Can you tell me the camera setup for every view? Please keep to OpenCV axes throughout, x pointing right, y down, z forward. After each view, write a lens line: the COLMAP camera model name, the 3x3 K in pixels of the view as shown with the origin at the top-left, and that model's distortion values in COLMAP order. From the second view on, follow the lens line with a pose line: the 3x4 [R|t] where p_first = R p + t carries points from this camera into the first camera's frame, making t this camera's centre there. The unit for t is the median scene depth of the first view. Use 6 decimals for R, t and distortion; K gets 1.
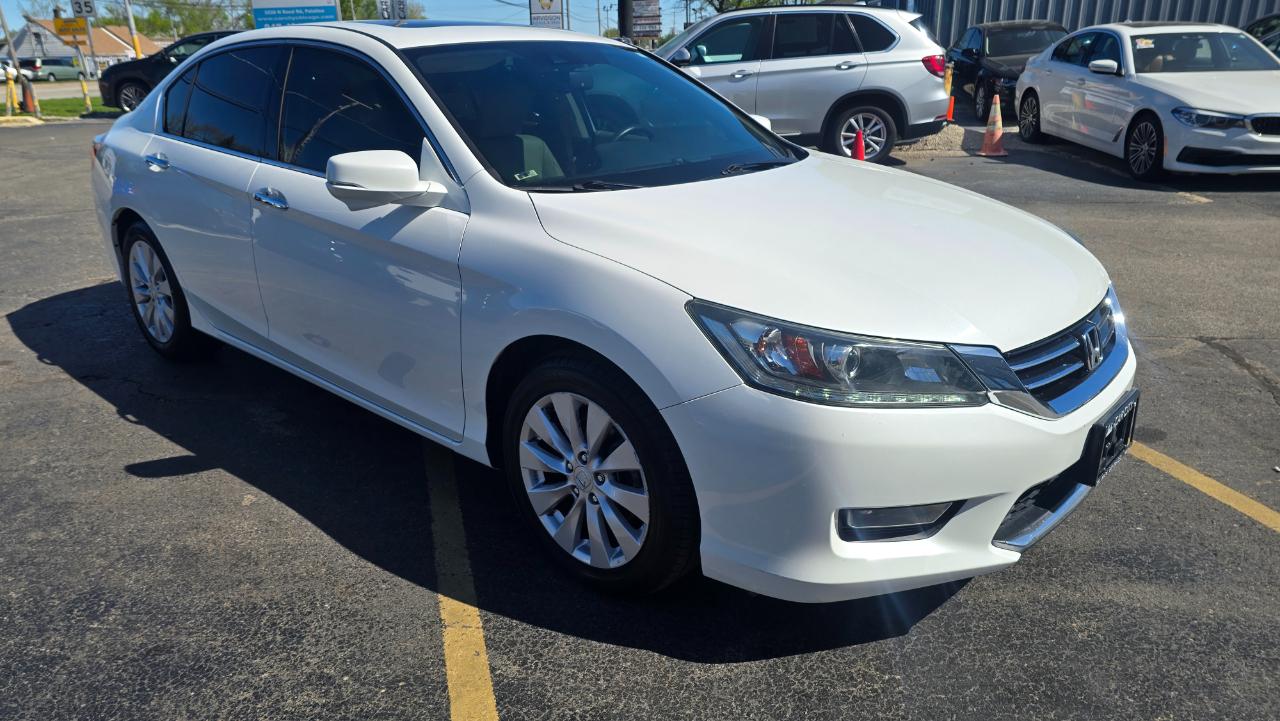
lens RADIAL K [[864.7, 0, 635.5], [0, 864.7, 361.1], [0, 0, 1]] dist [0.063088, -0.061987]
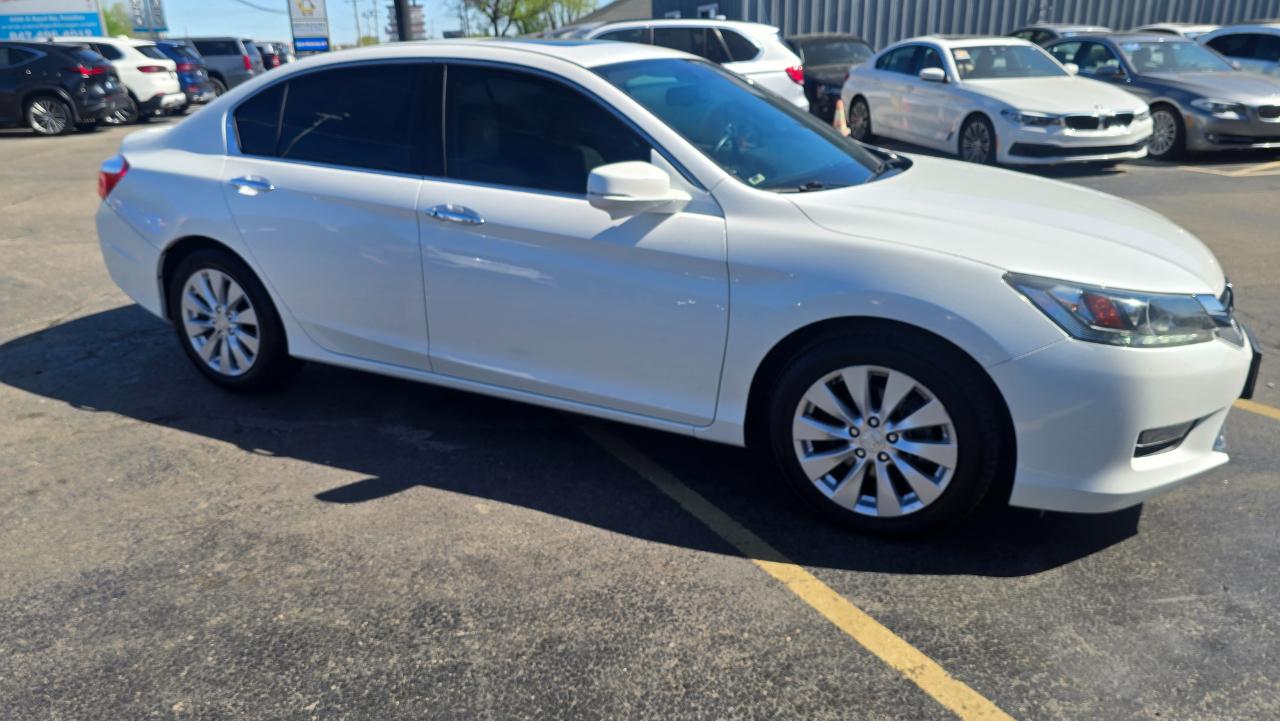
lens RADIAL K [[864.7, 0, 635.5], [0, 864.7, 361.1], [0, 0, 1]] dist [0.063088, -0.061987]
pose [[0.966139, -0.088003, 0.242552, -0.371455], [0.090152, 0.995925, 0.002249, 0.000553], [-0.241762, 0.019694, 0.970136, -0.023812]]
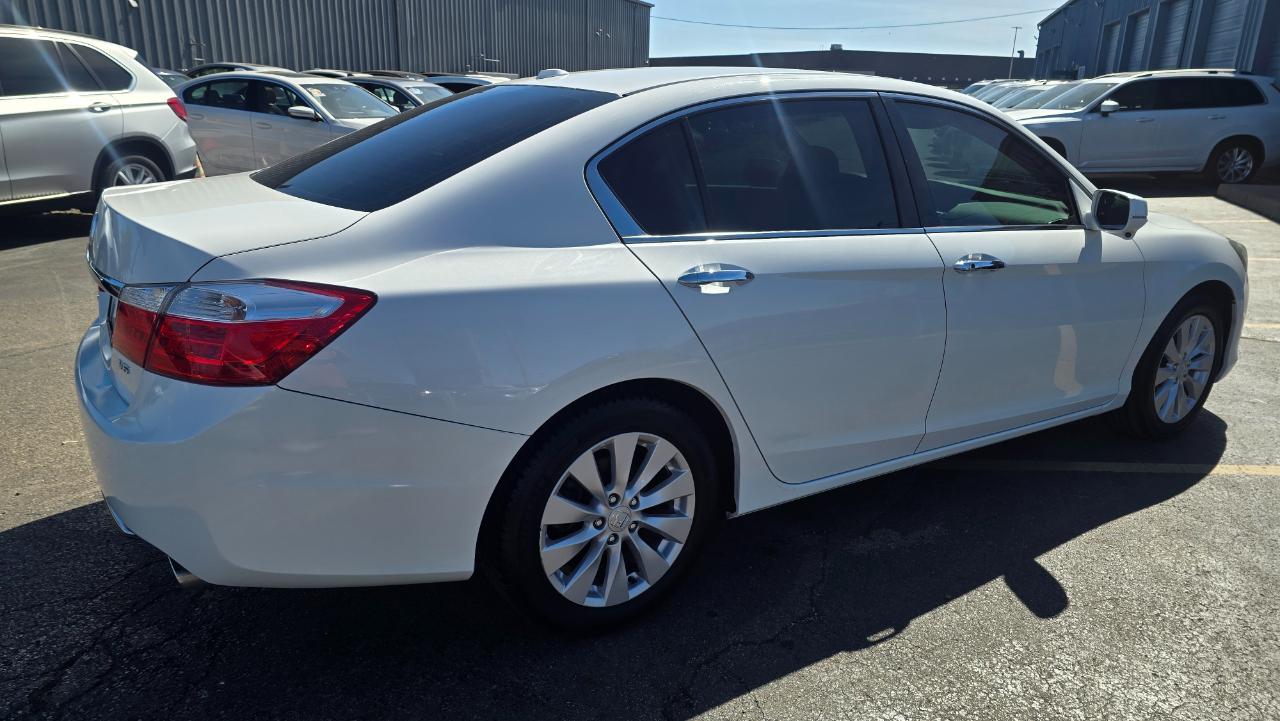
lens RADIAL K [[864.7, 0, 635.5], [0, 864.7, 361.1], [0, 0, 1]] dist [0.063088, -0.061987]
pose [[0.265124, -0.262114, 0.927904, -1.100440], [0.299434, 0.937144, 0.179169, -0.287843], [-0.916542, 0.230344, 0.326945, 0.829414]]
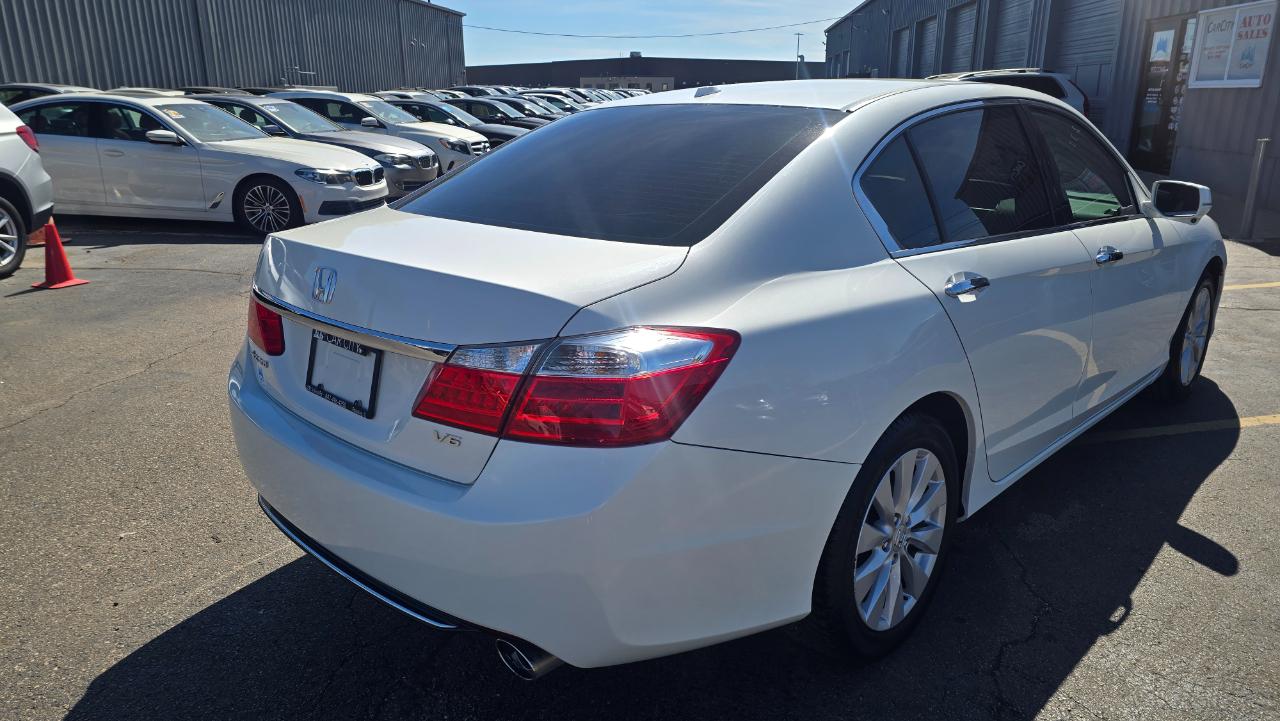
lens RADIAL K [[864.7, 0, 635.5], [0, 864.7, 361.1], [0, 0, 1]] dist [0.063088, -0.061987]
pose [[0.037353, -0.268825, 0.962465, -1.121214], [0.341517, 0.908579, 0.240520, -0.393618], [-0.939133, 0.319714, 0.125746, 1.113285]]
